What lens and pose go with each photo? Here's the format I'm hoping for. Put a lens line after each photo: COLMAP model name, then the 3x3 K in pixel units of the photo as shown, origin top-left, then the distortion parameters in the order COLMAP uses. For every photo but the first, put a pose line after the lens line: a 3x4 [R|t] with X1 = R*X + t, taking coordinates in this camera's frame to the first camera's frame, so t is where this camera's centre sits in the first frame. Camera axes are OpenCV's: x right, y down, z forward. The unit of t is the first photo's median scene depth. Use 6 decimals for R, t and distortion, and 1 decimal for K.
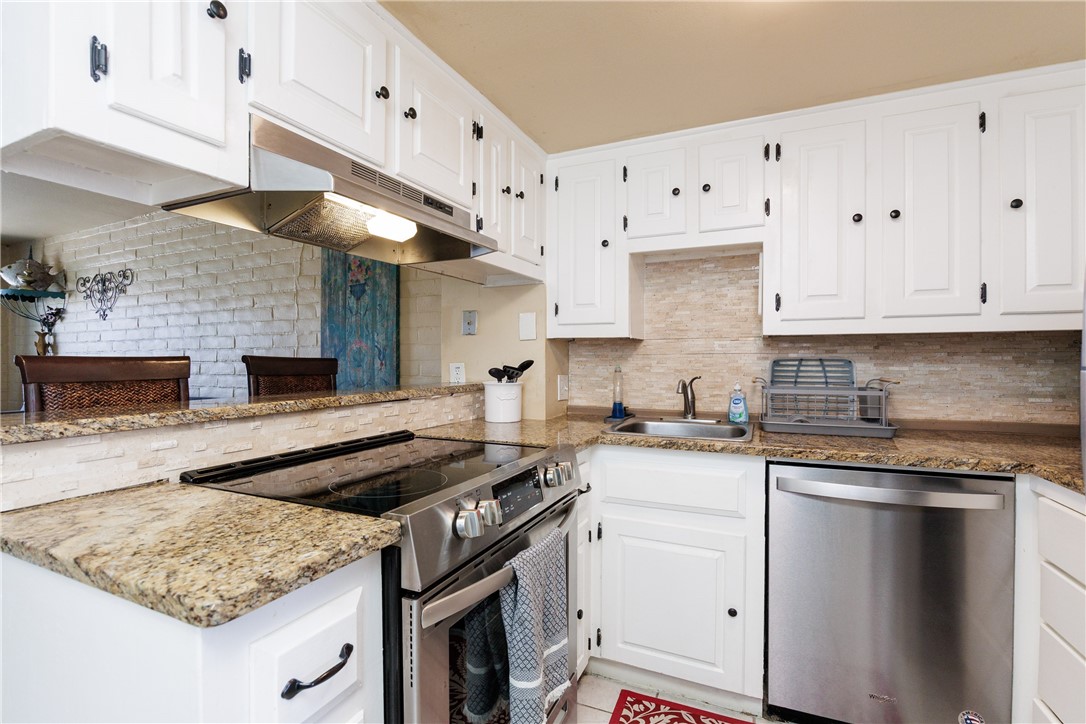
lens RADIAL K [[498.5, 0, 542.3], [0, 498.5, 364.8], [0, 0, 1]] dist [-0.013380, 0.000430]
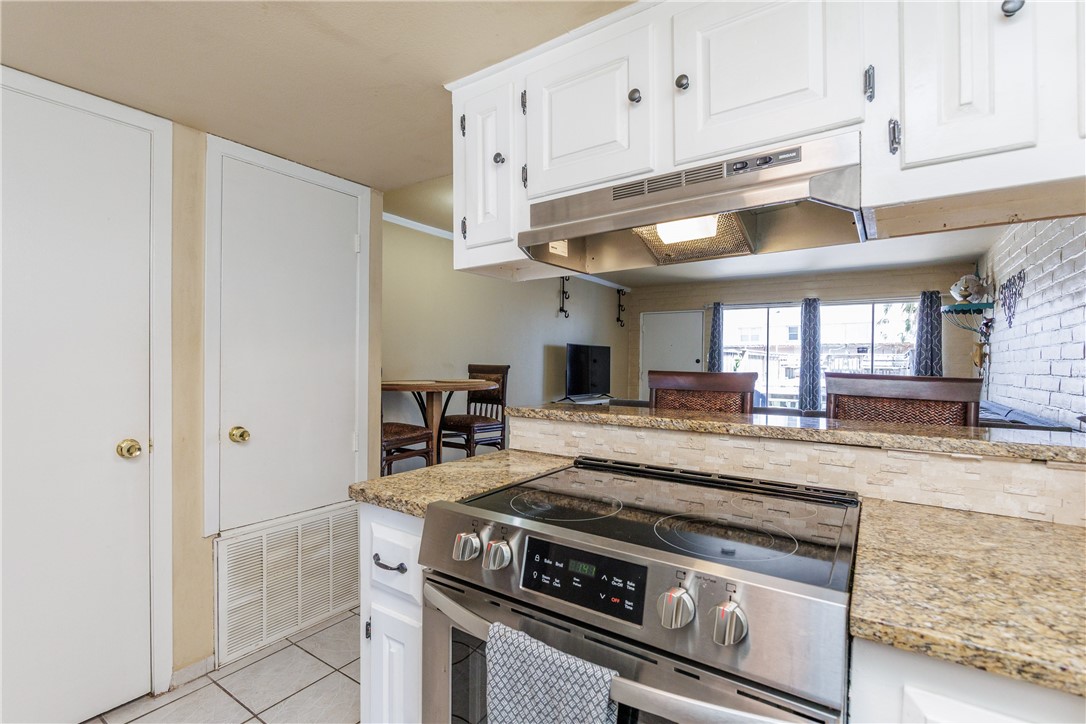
lens RADIAL K [[498.5, 0, 538.0], [0, 498.5, 362.2], [0, 0, 1]] dist [-0.013380, 0.000430]
pose [[-0.178836, 0.002856, -0.983875, 0.549830], [-0.018998, 0.999799, 0.006356, -0.045687], [0.983695, 0.019828, -0.178746, 0.870864]]
